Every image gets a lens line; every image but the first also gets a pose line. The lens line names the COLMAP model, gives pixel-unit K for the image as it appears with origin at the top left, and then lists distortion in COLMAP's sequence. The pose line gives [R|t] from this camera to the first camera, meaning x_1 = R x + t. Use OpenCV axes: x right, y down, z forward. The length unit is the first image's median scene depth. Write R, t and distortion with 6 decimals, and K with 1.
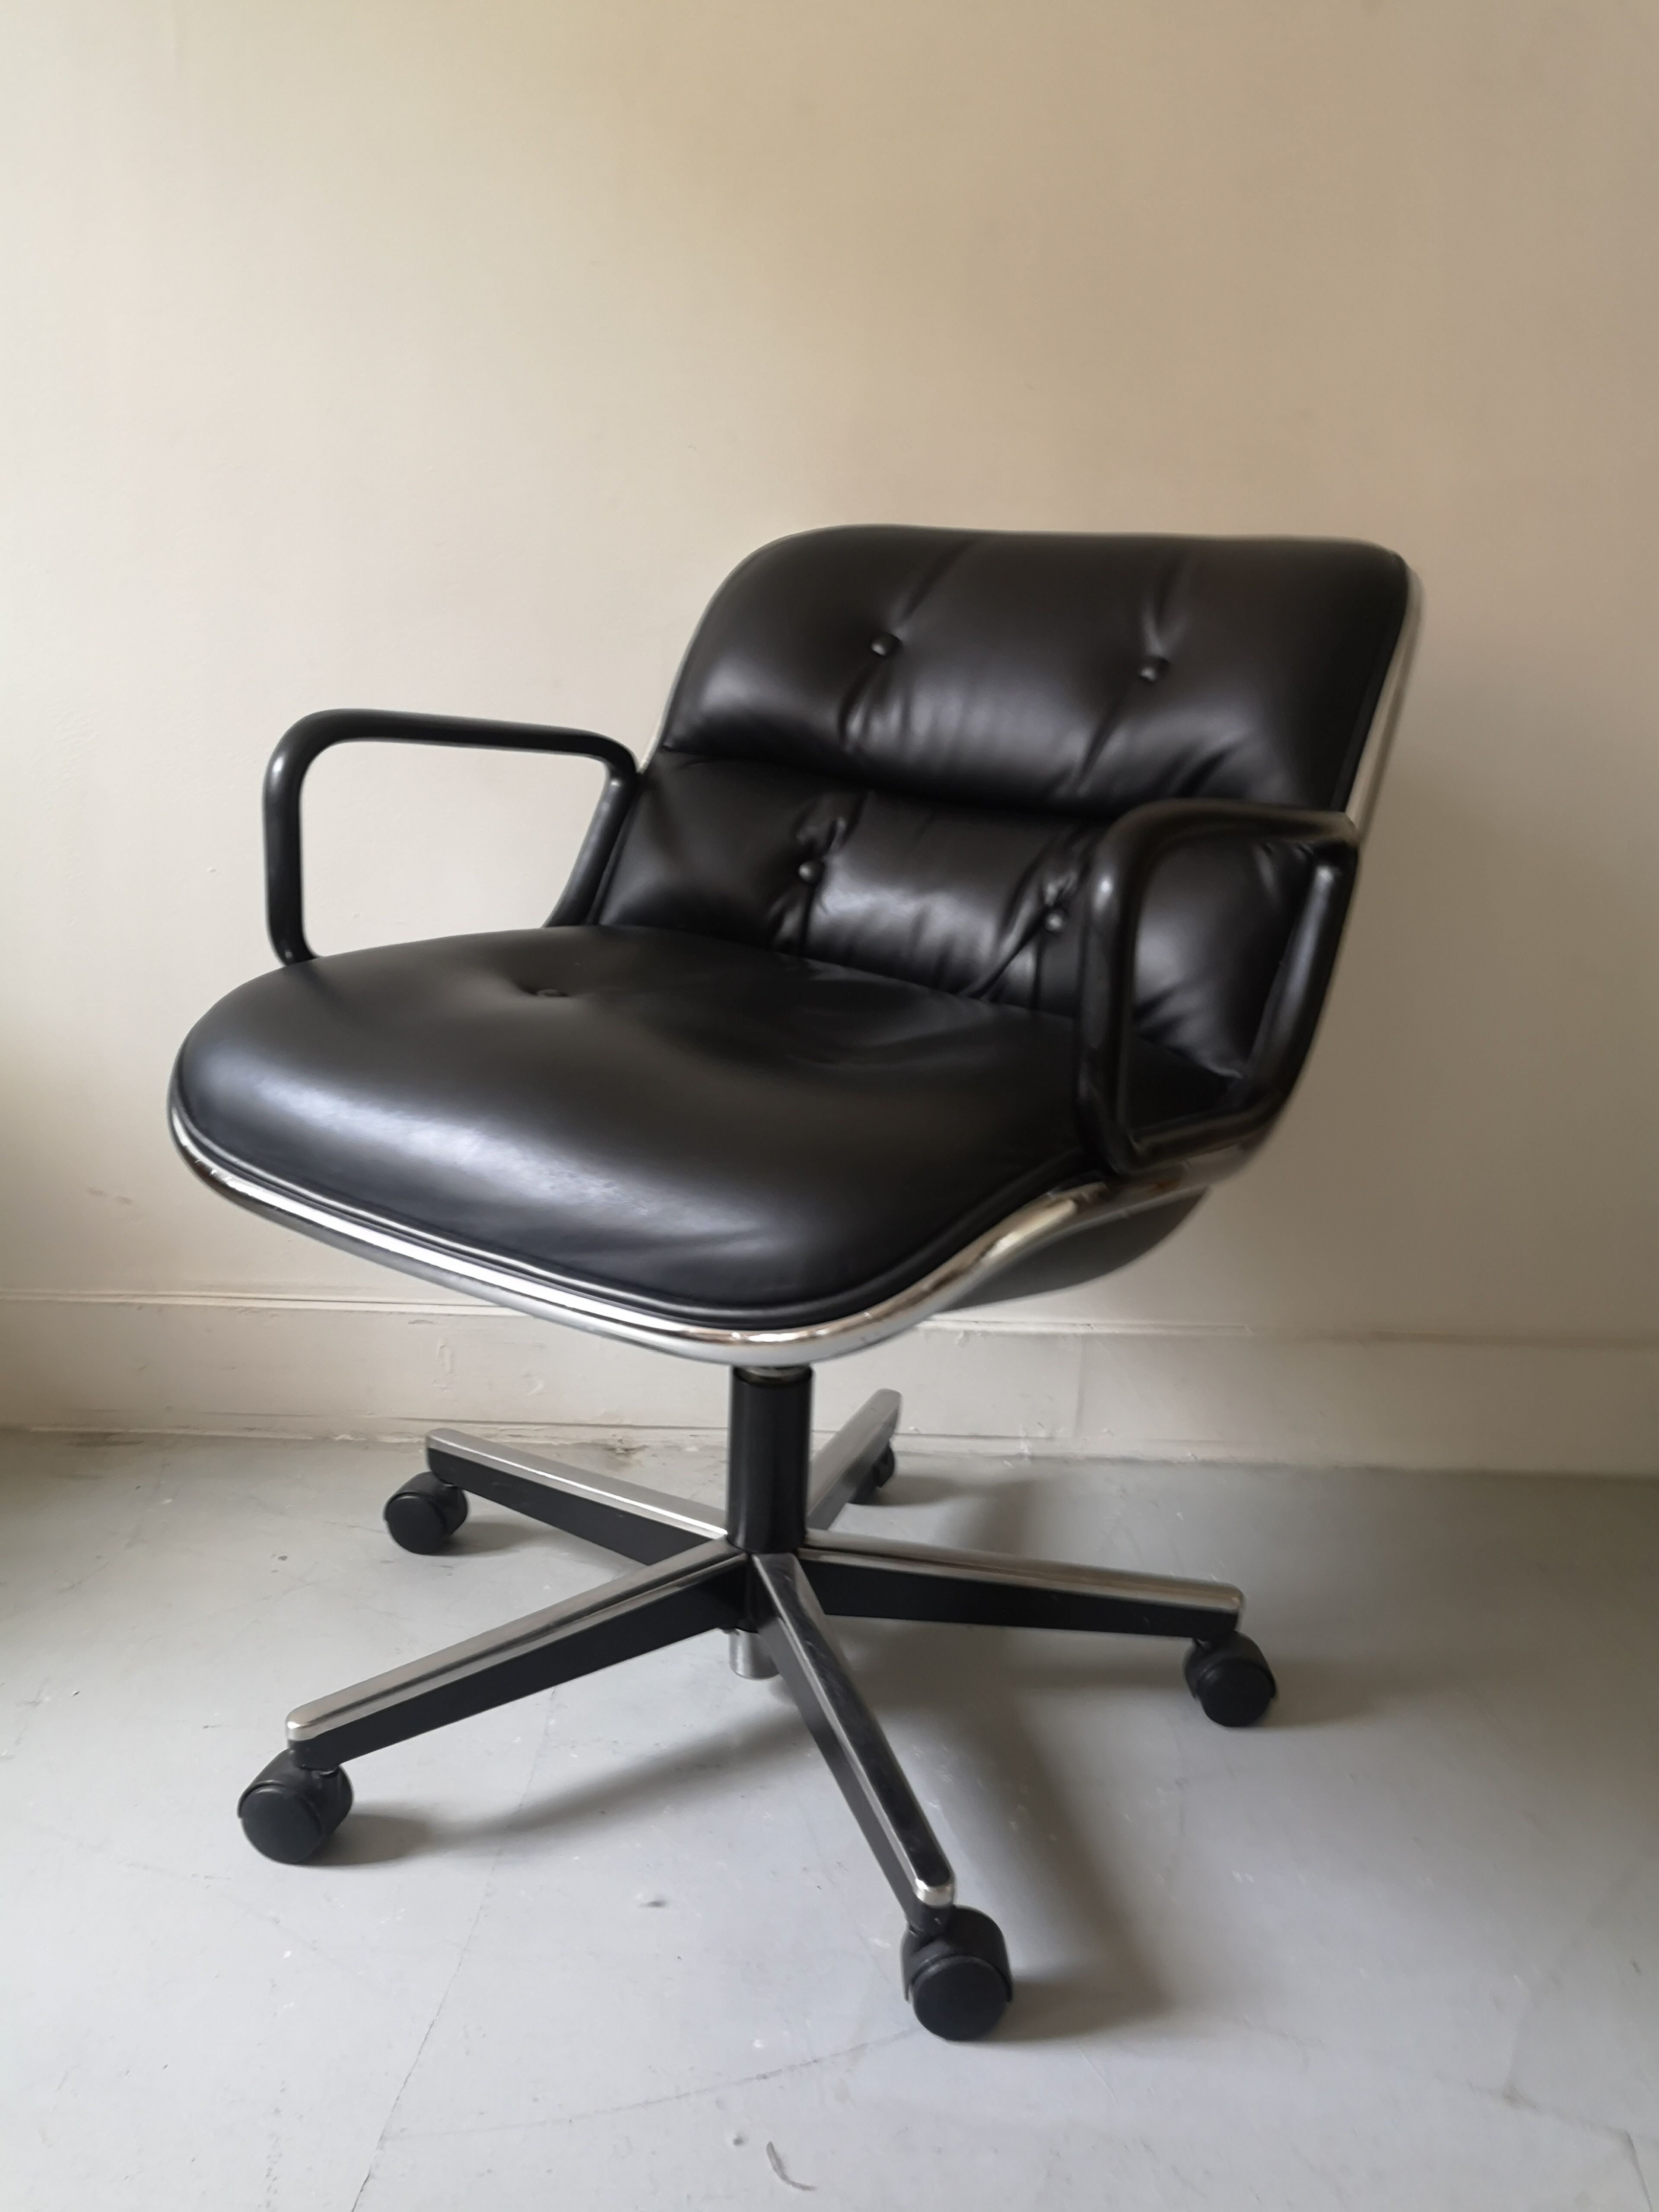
lens RADIAL K [[1730.6, 0, 826.5], [0, 1730.6, 1116.6], [0, 0, 1]] dist [0.020766, -0.009322]
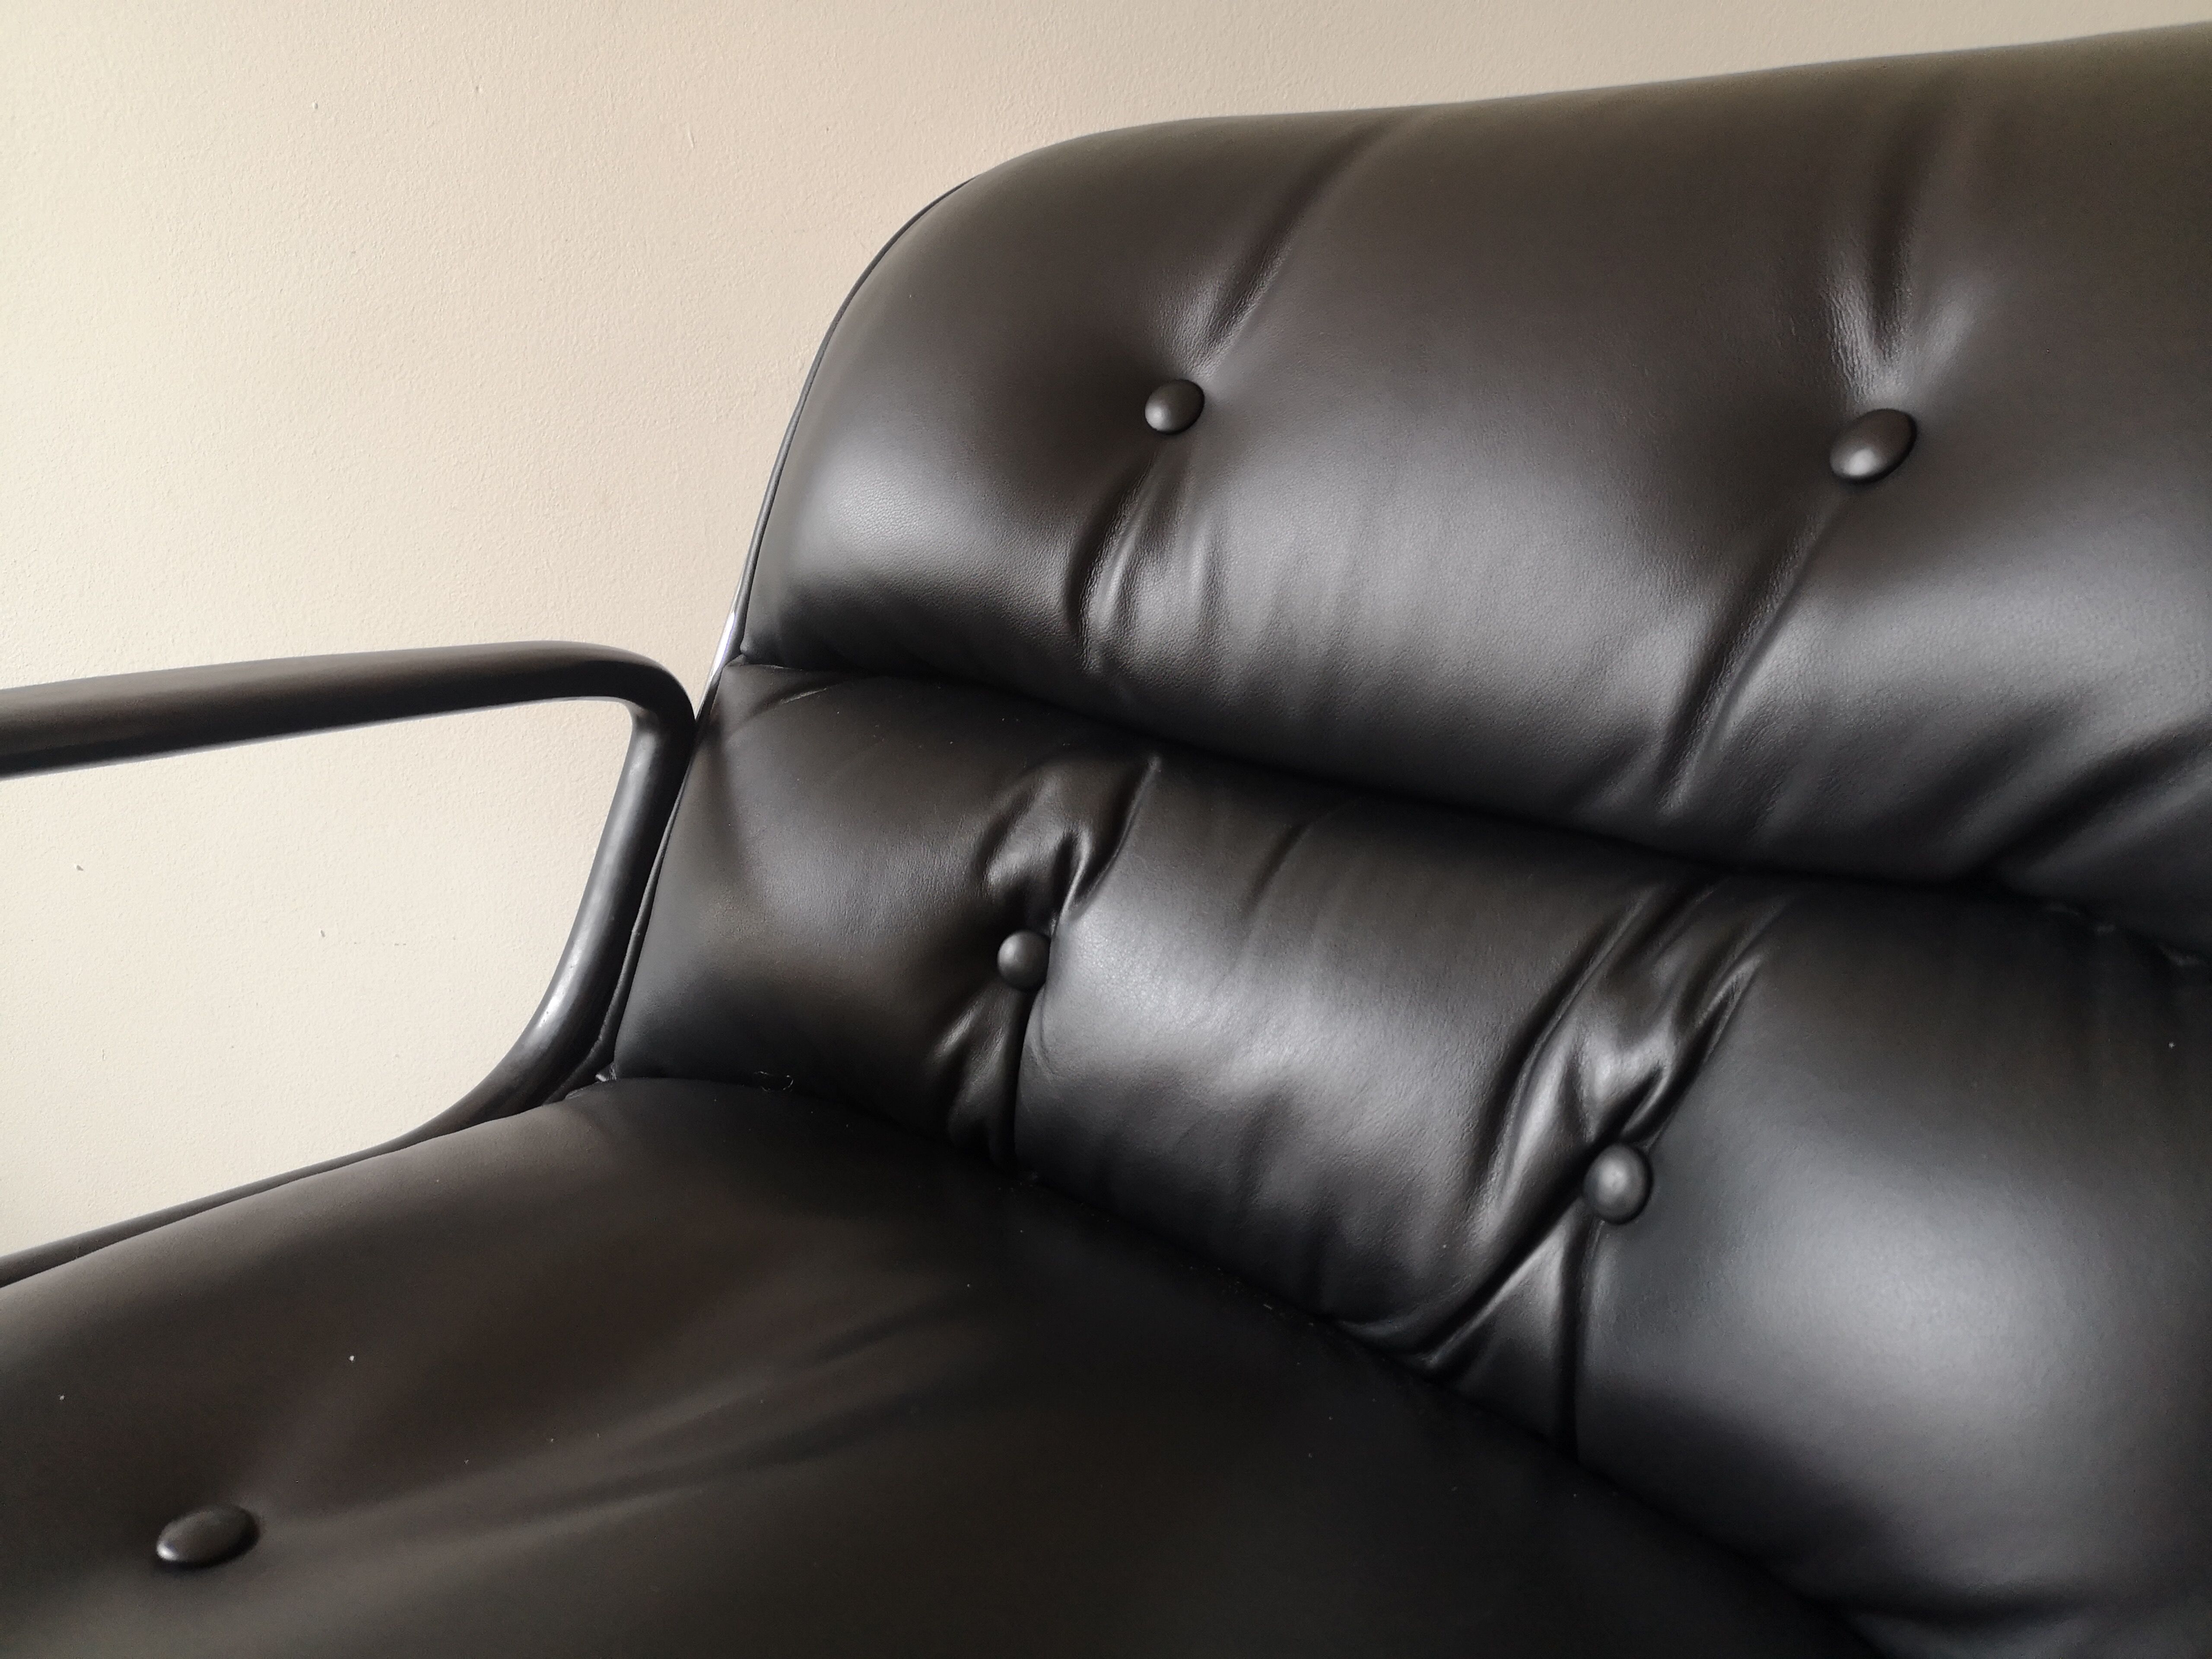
lens RADIAL K [[1756.2, 0, 1138.2], [0, 1756.2, 831.0], [0, 0, 1]] dist [0.004312, 0.005650]
pose [[0.986890, -0.052694, -0.152553, 0.085638], [0.058942, 0.997585, 0.036730, -0.185799], [0.150249, -0.045240, 0.987613, 0.578356]]
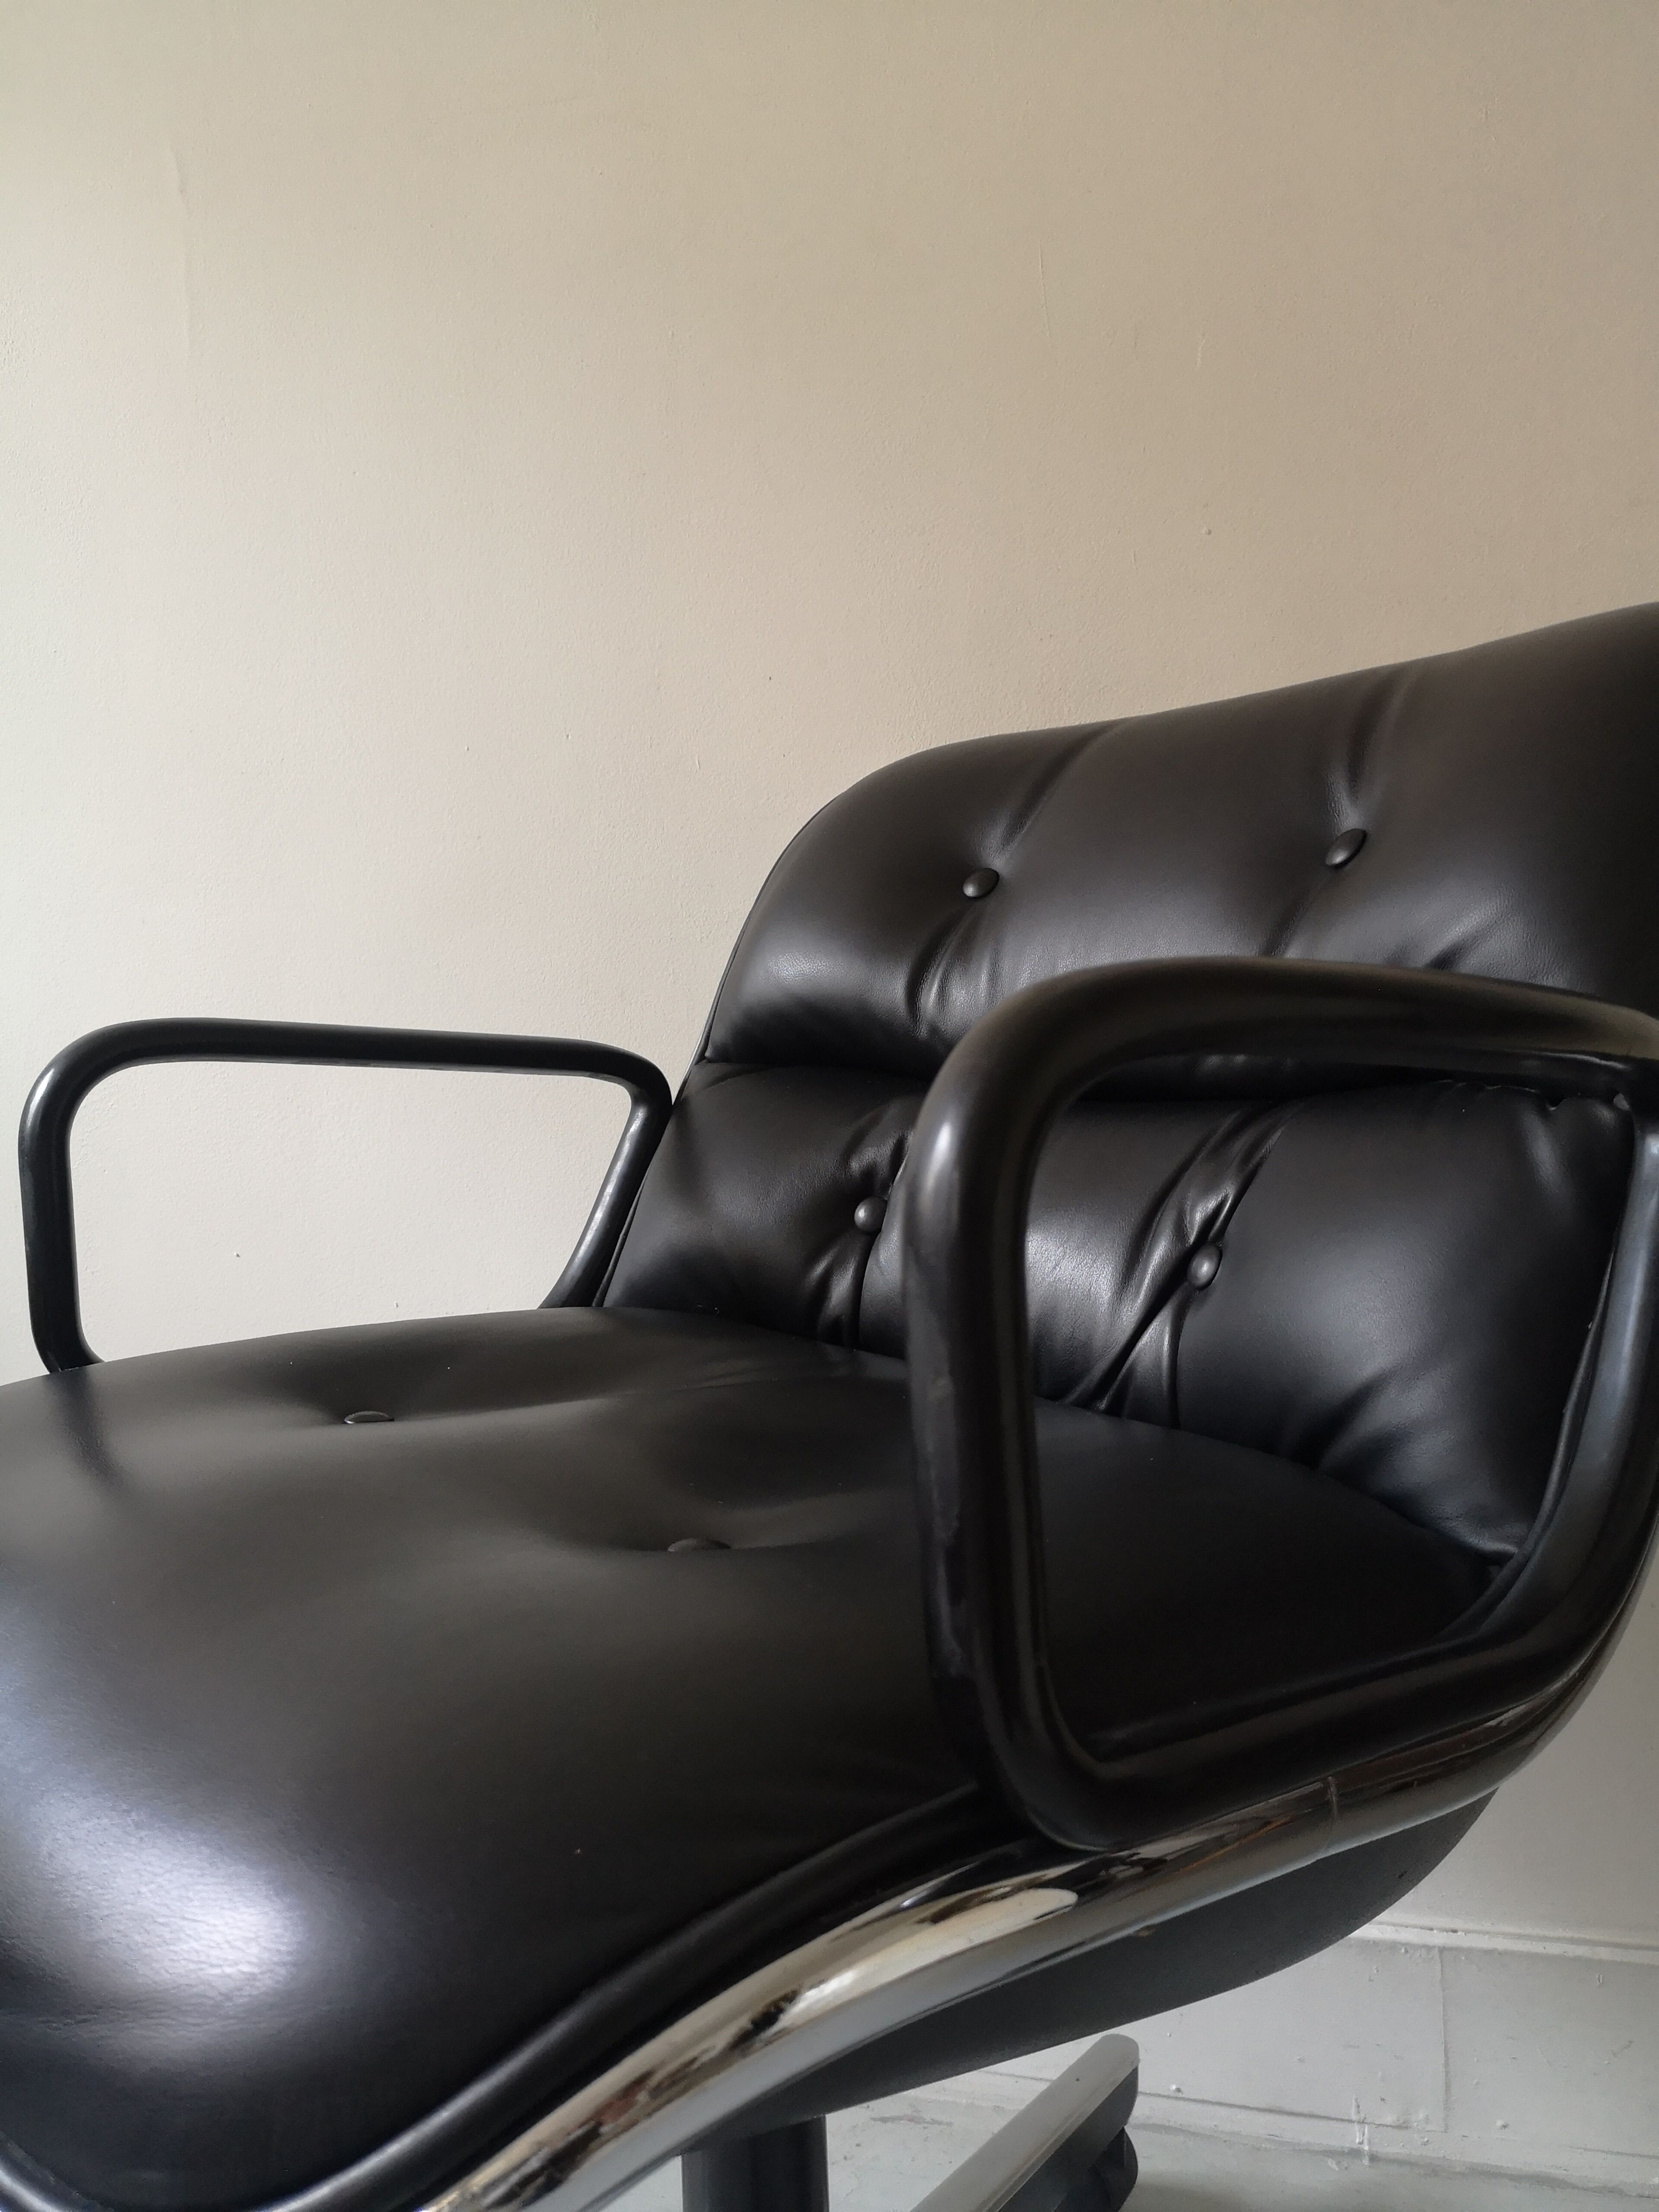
lens RADIAL K [[1730.6, 0, 826.5], [0, 1730.6, 1116.6], [0, 0, 1]] dist [0.020766, -0.009322]
pose [[0.959564, -0.067055, -0.273388, 0.158387], [0.002963, 0.973565, -0.228391, -0.026433], [0.281476, 0.218346, 0.934396, 0.365948]]
